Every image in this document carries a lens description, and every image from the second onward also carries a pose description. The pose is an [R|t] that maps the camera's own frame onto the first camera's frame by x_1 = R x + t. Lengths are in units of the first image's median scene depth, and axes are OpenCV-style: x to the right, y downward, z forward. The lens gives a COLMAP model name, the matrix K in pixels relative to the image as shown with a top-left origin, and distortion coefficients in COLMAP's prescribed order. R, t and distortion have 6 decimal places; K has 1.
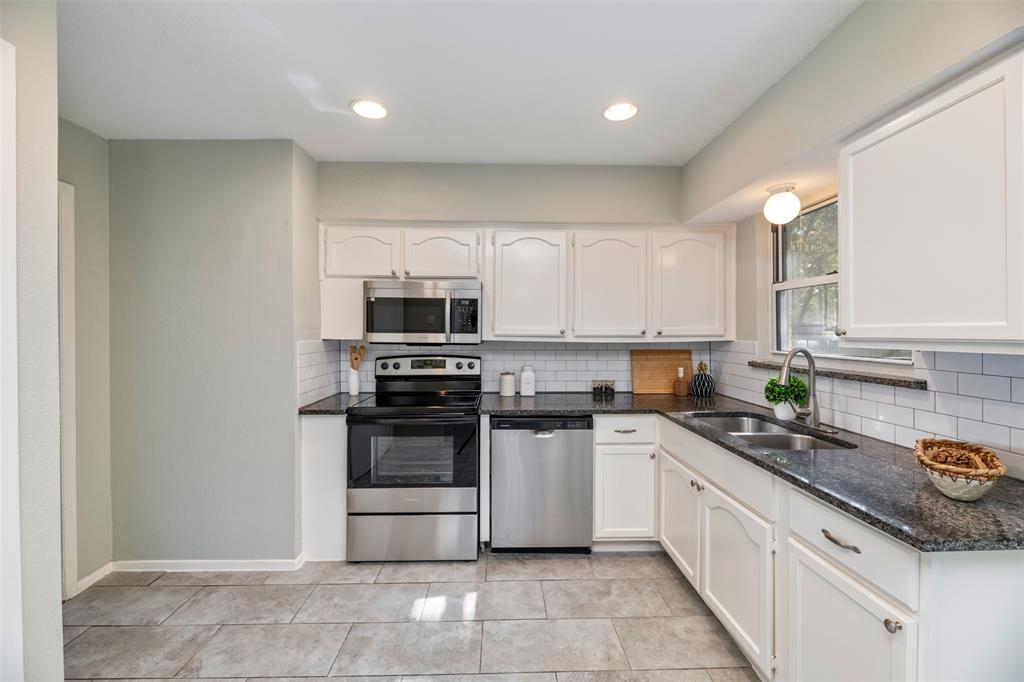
lens RADIAL K [[420.3, 0, 512.4], [0, 420.3, 331.8], [0, 0, 1]] dist [-0.000525, -0.000201]
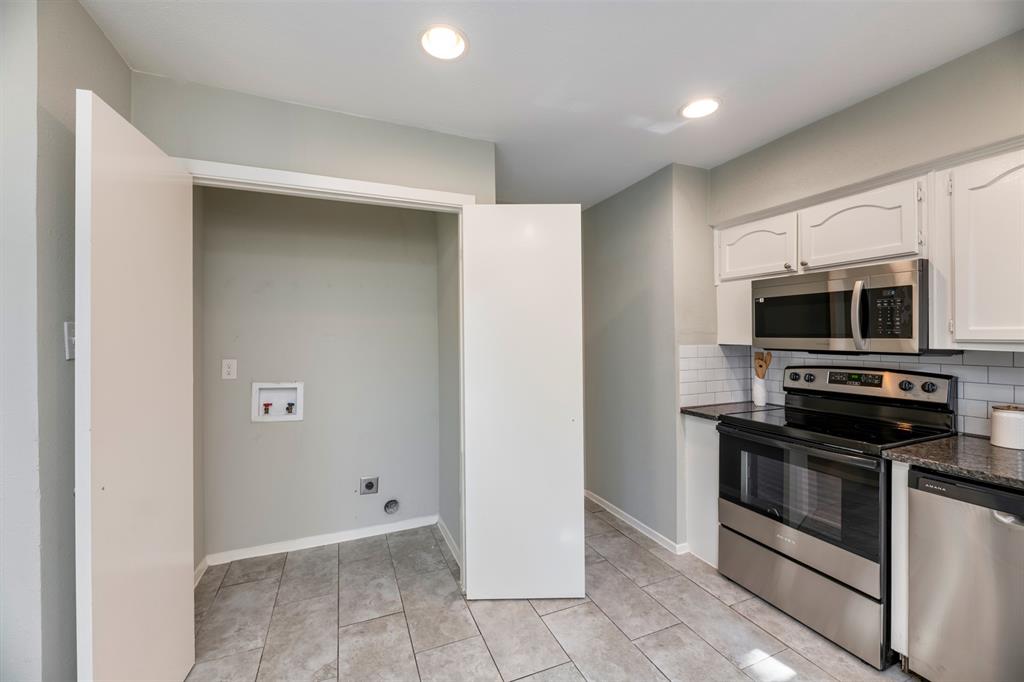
lens RADIAL K [[415.6, 0, 509.0], [0, 415.6, 337.1], [0, 0, 1]] dist [-0.007540, -0.000126]
pose [[0.352791, -0.004377, -0.935692, 0.305060], [0.004113, 0.999987, -0.003127, 0.001959], [0.935693, -0.002746, 0.352804, 0.186897]]
